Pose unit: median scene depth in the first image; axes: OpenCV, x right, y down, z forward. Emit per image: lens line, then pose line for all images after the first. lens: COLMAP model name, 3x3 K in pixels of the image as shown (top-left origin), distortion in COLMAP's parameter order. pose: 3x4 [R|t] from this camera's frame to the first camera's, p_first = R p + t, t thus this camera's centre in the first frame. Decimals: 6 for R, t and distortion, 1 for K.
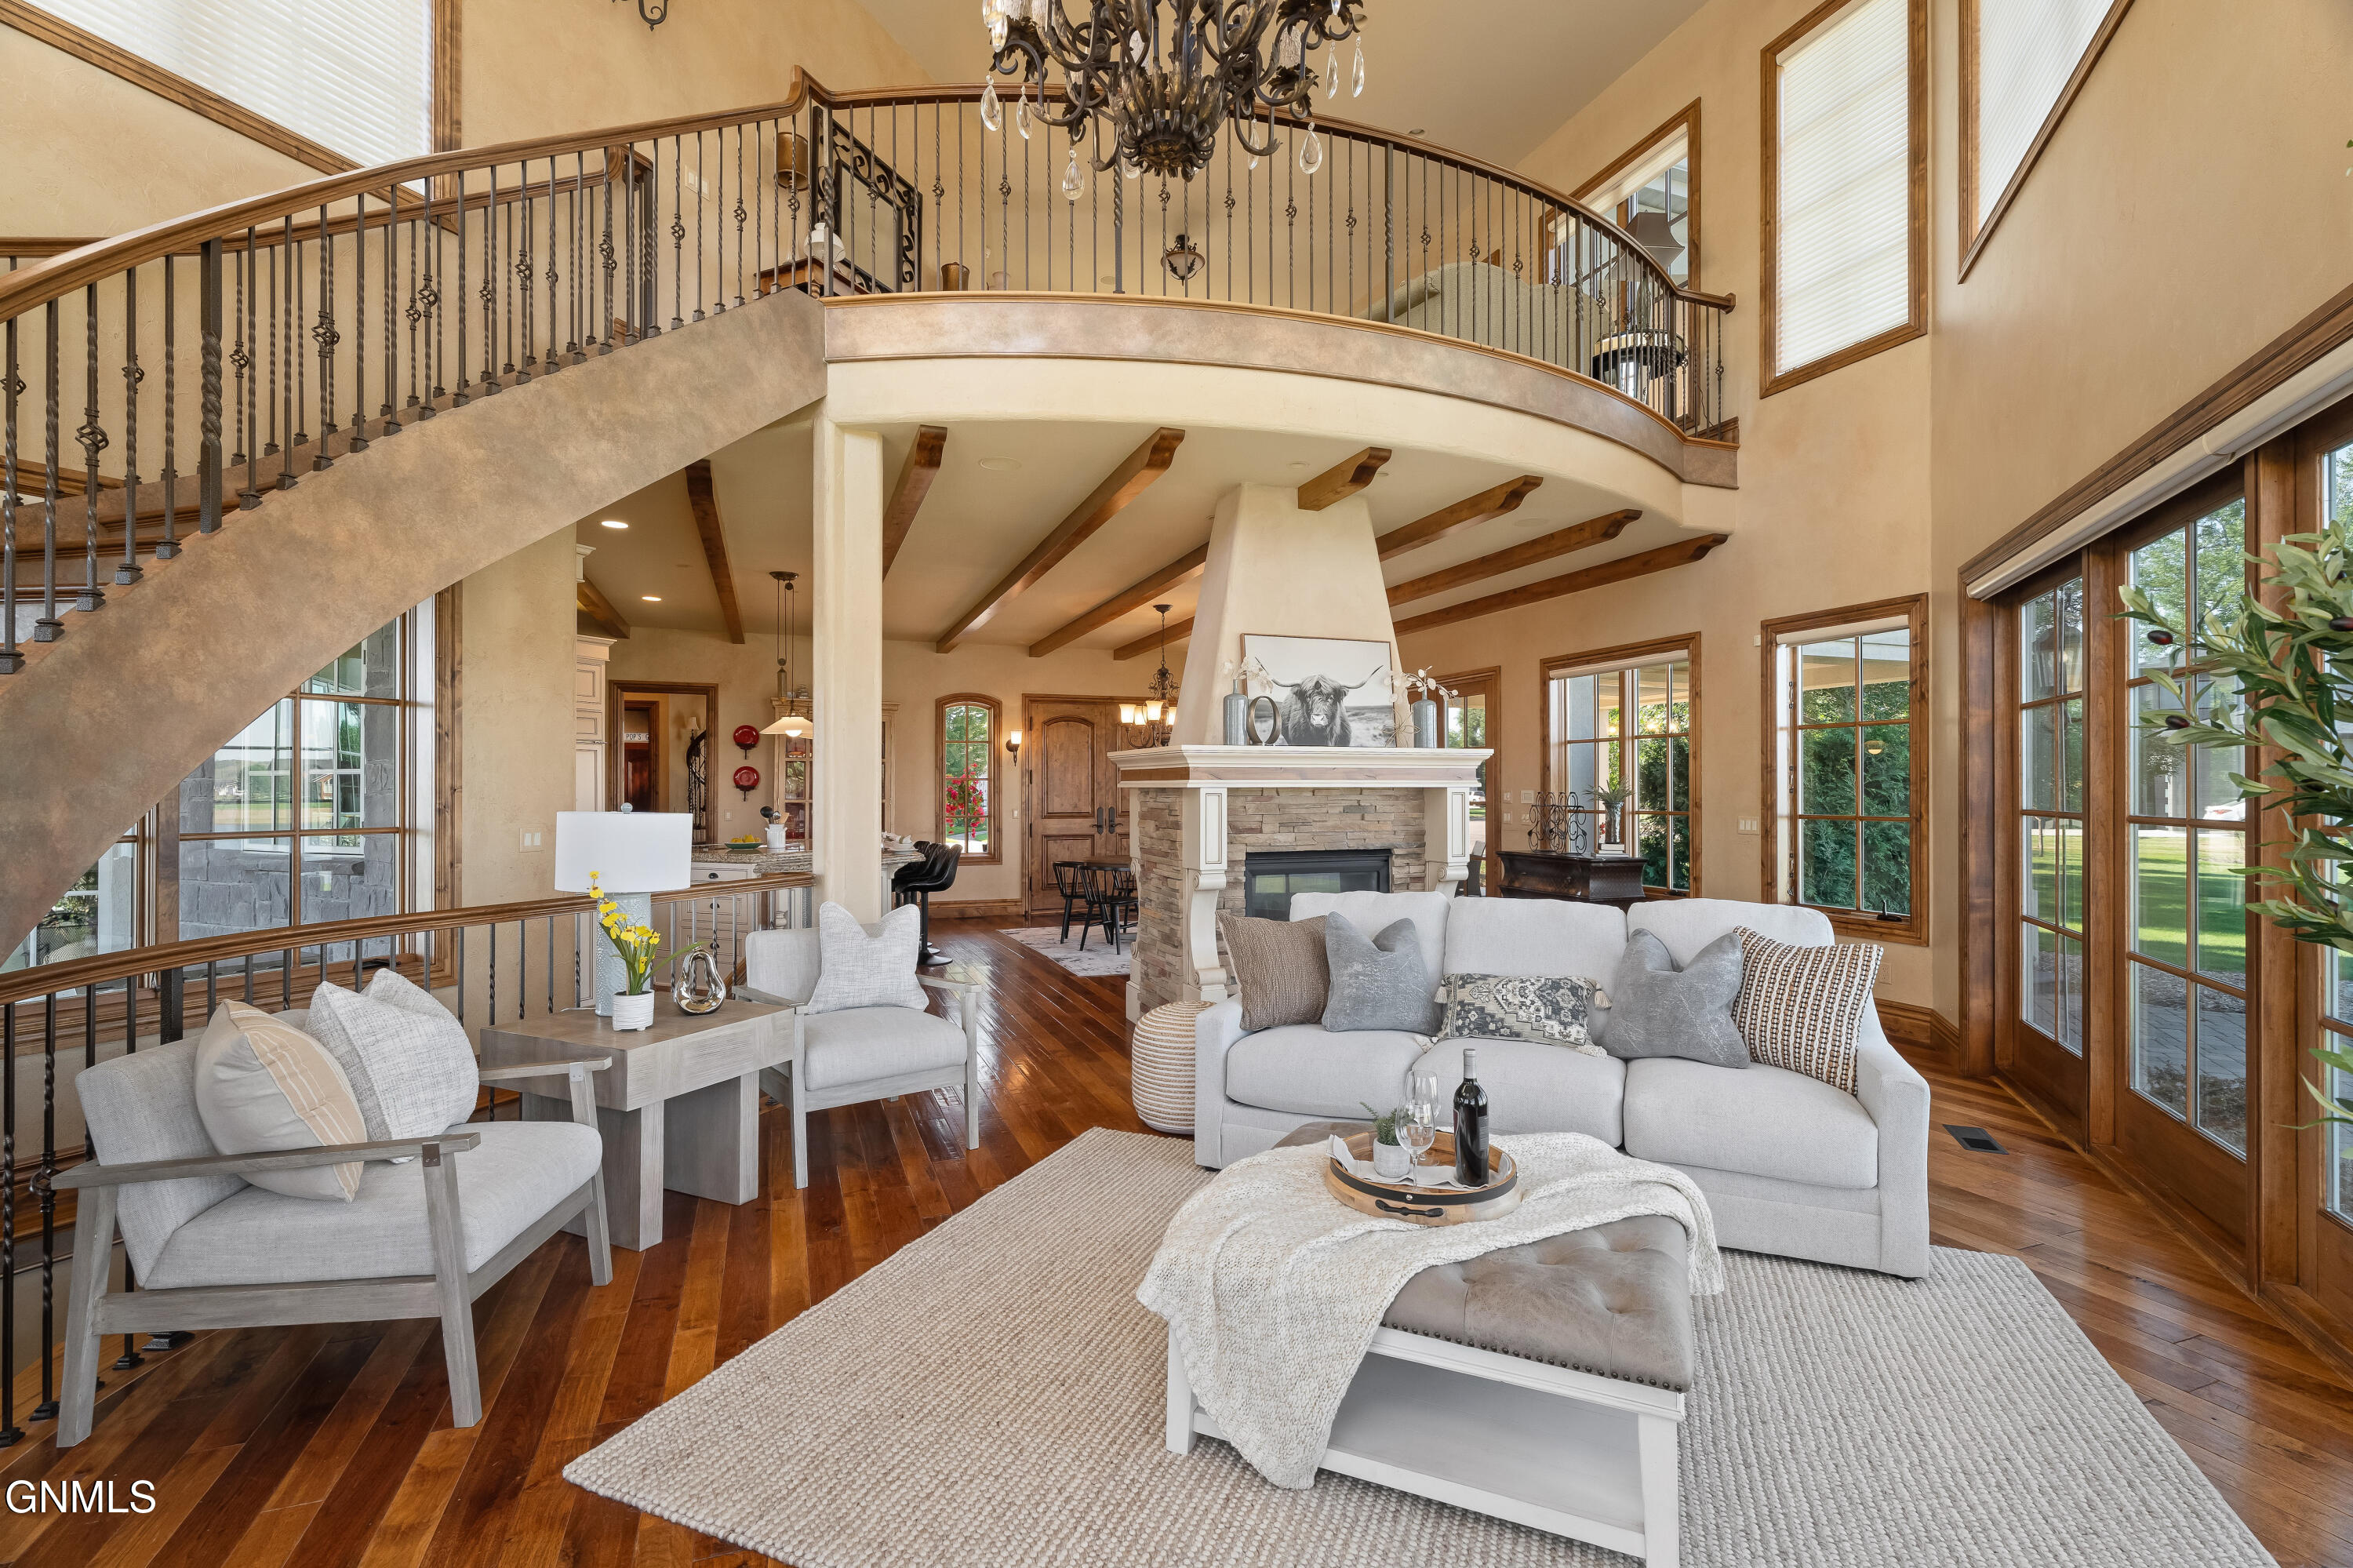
lens RADIAL K [[1066.2, 0, 1178.2], [0, 1066.2, 786.9], [0, 0, 1]] dist [-0.000679, -0.000081]
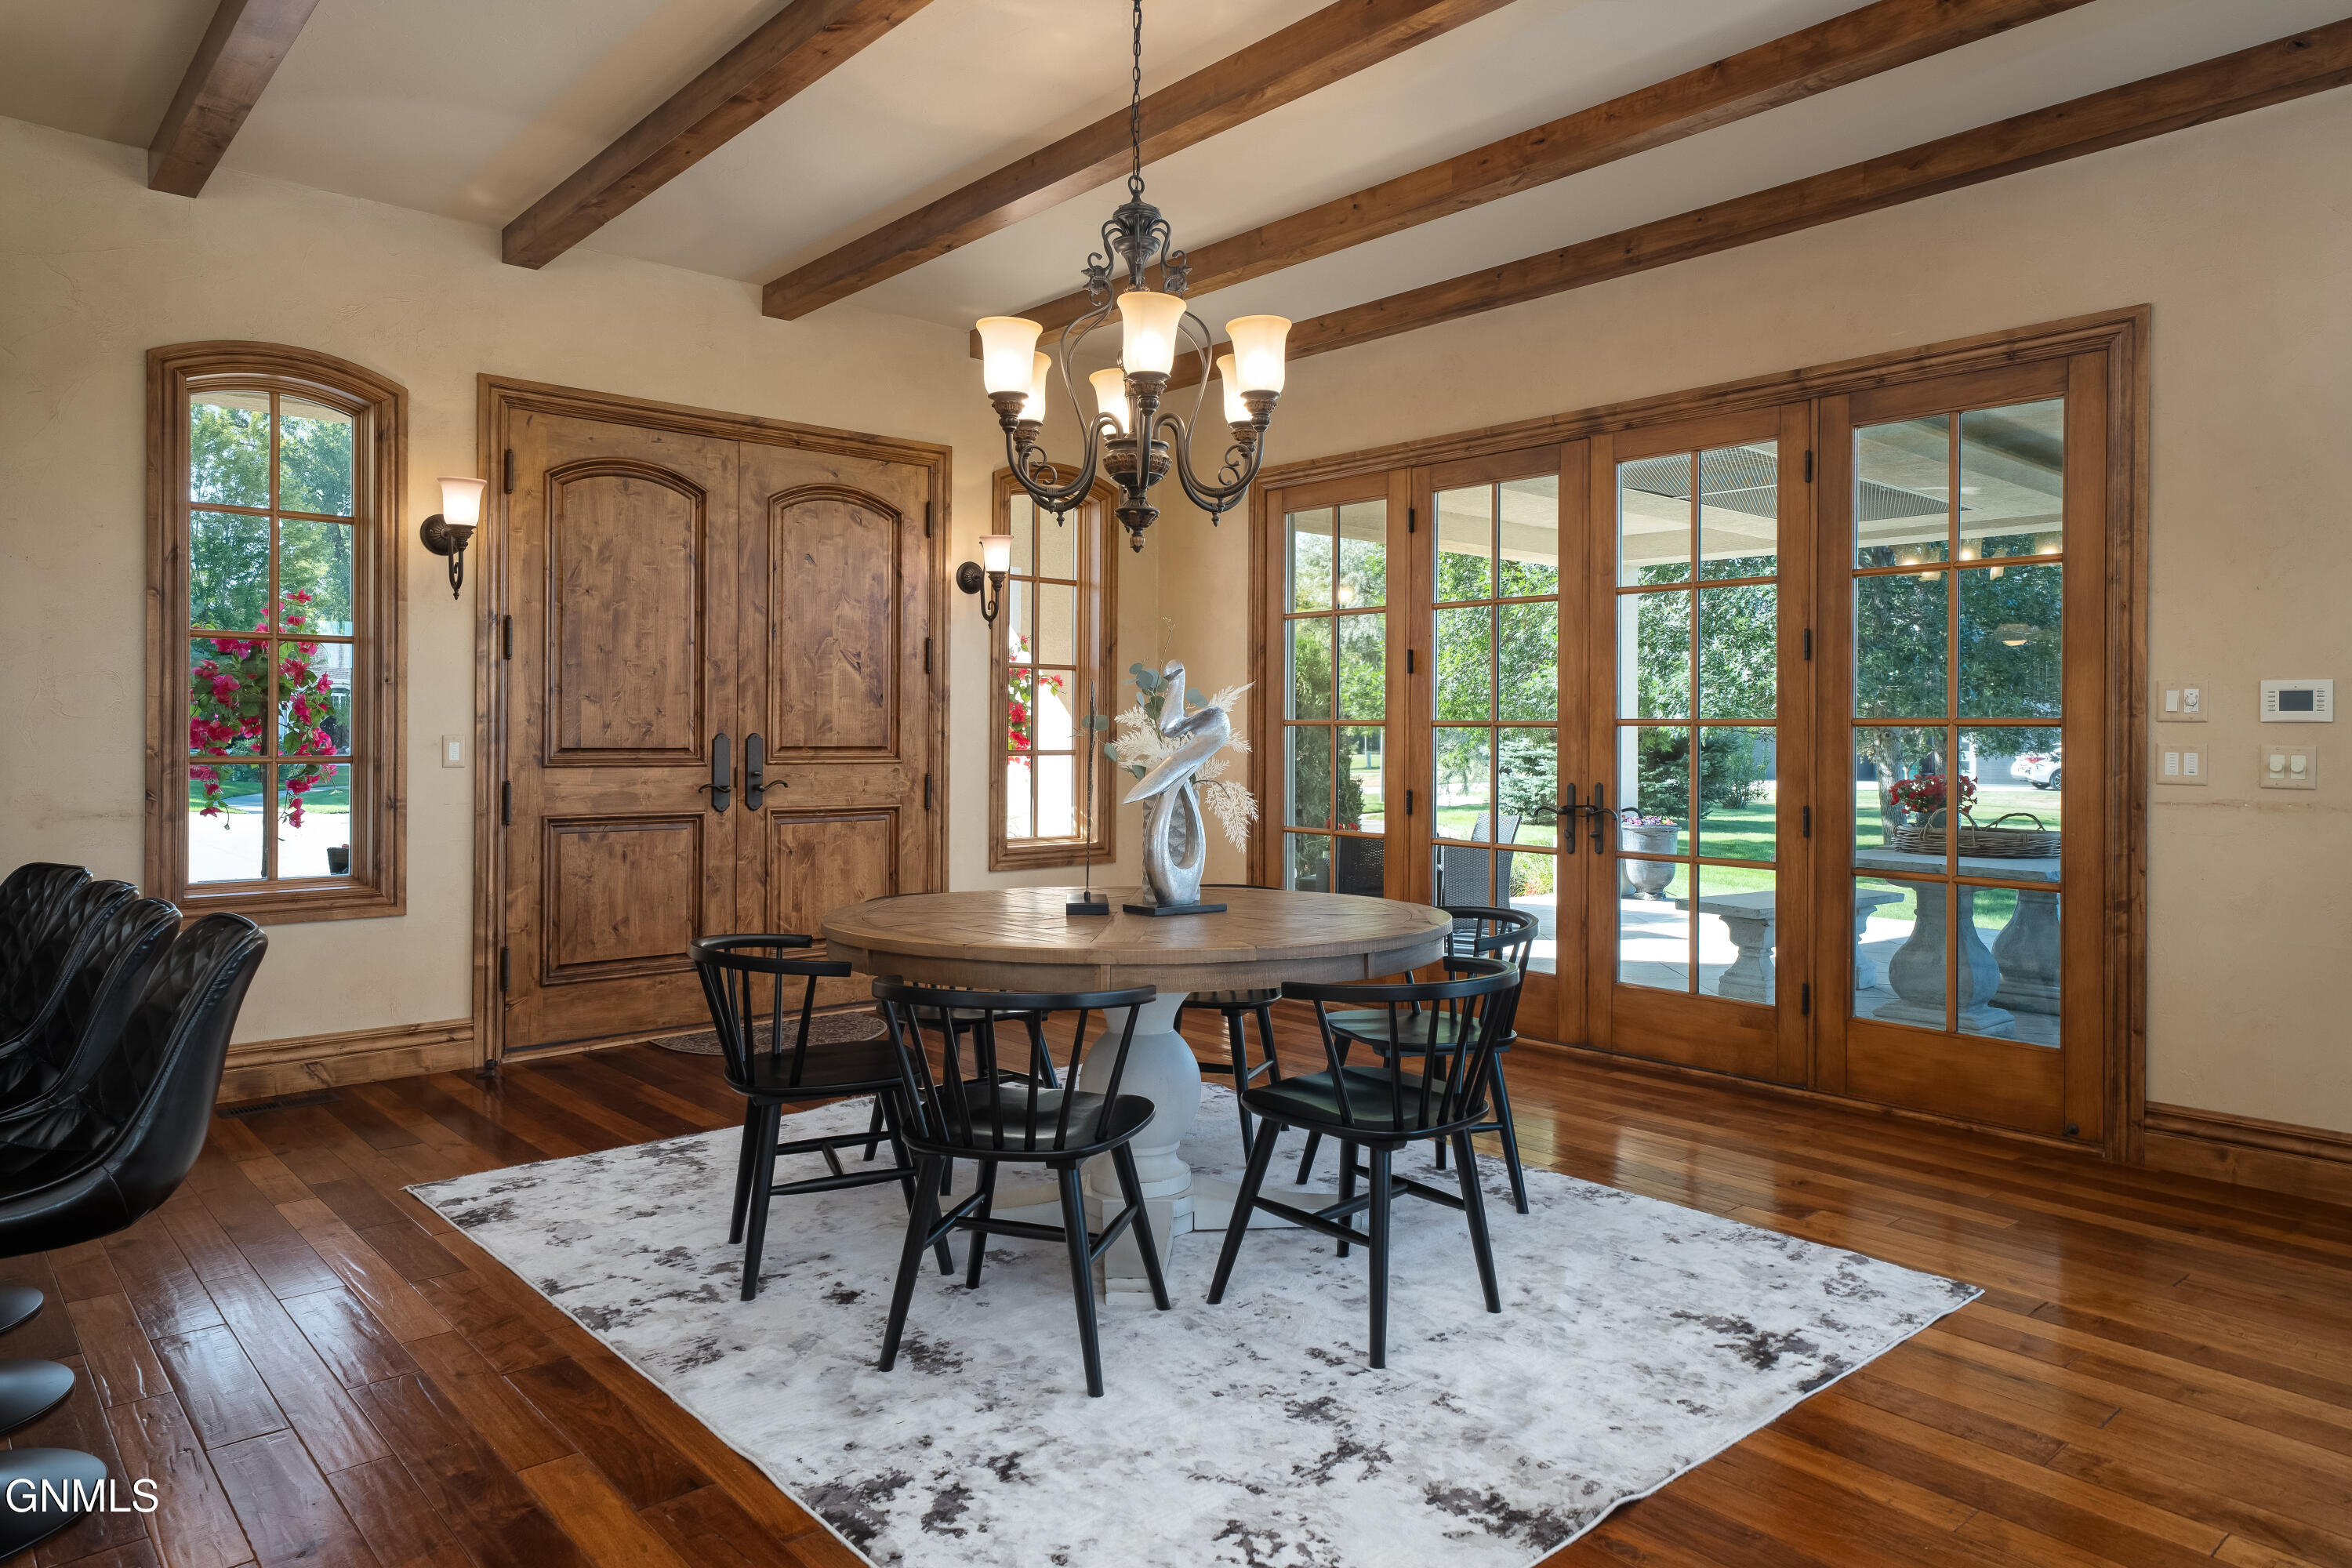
lens RADIAL K [[1468.3, 0, 1204.4], [0, 1468.3, 735.3], [0, 0, 1]] dist [0.022805, 0.001276]
pose [[0.932165, 0.006836, 0.361968, -0.102331], [-0.009386, 0.999942, 0.005285, 0.015711], [-0.361911, -0.008324, 0.932176, 0.505767]]
